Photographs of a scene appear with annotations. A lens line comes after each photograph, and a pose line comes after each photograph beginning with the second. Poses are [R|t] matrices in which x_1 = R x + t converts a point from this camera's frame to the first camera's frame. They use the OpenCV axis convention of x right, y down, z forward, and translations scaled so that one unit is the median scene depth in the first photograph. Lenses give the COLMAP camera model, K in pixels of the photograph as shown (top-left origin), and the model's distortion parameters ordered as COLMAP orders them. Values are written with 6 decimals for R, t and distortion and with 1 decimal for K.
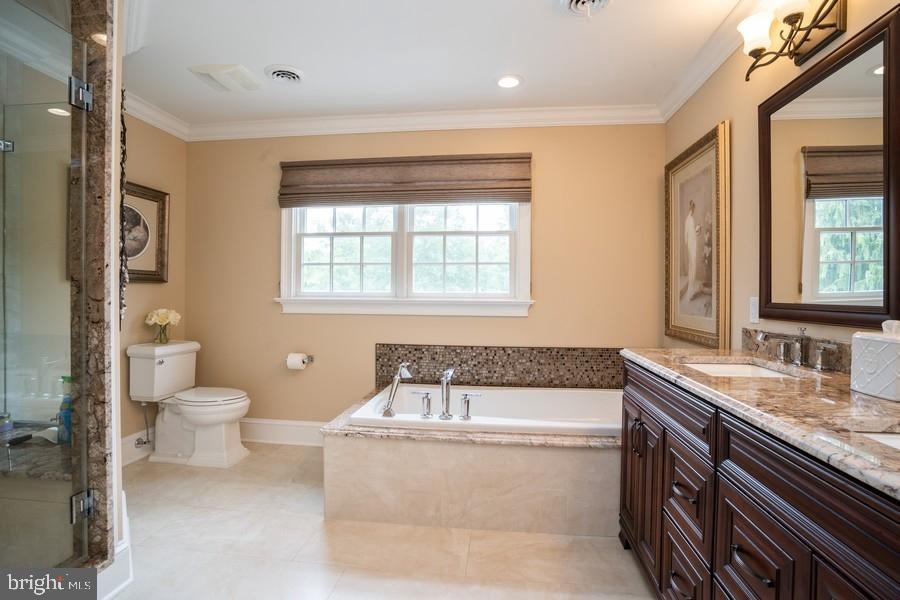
lens RADIAL K [[446.5, 0, 454.8], [0, 446.5, 293.9], [0, 0, 1]] dist [-0.052875, 0.012389]
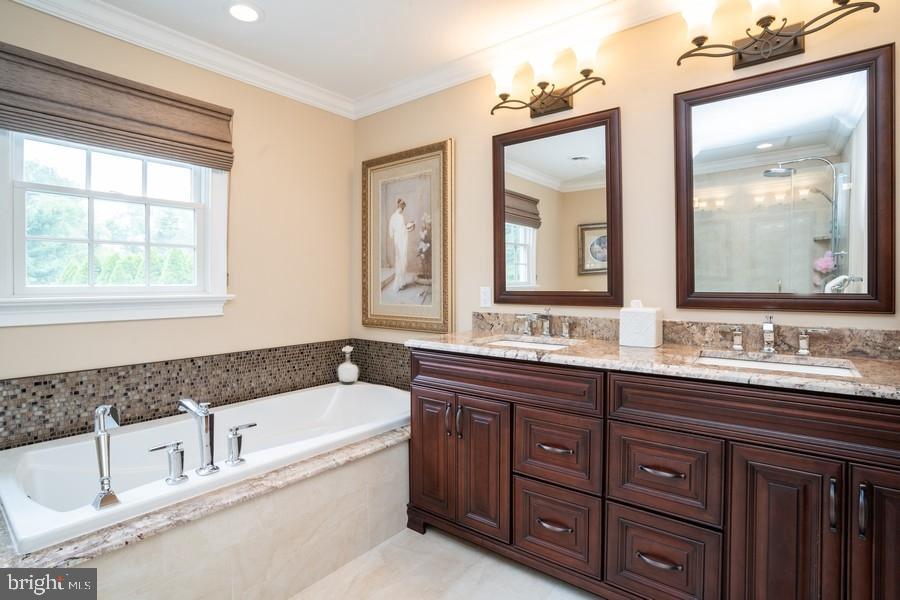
lens RADIAL K [[446.5, 0, 456.5], [0, 446.5, 279.0], [0, 0, 1]] dist [-0.052875, 0.012389]
pose [[0.533594, -0.000035, 0.845741, -0.296810], [0.008280, 0.999952, -0.005182, -0.005956], [-0.845700, 0.009768, 0.533569, 0.255648]]
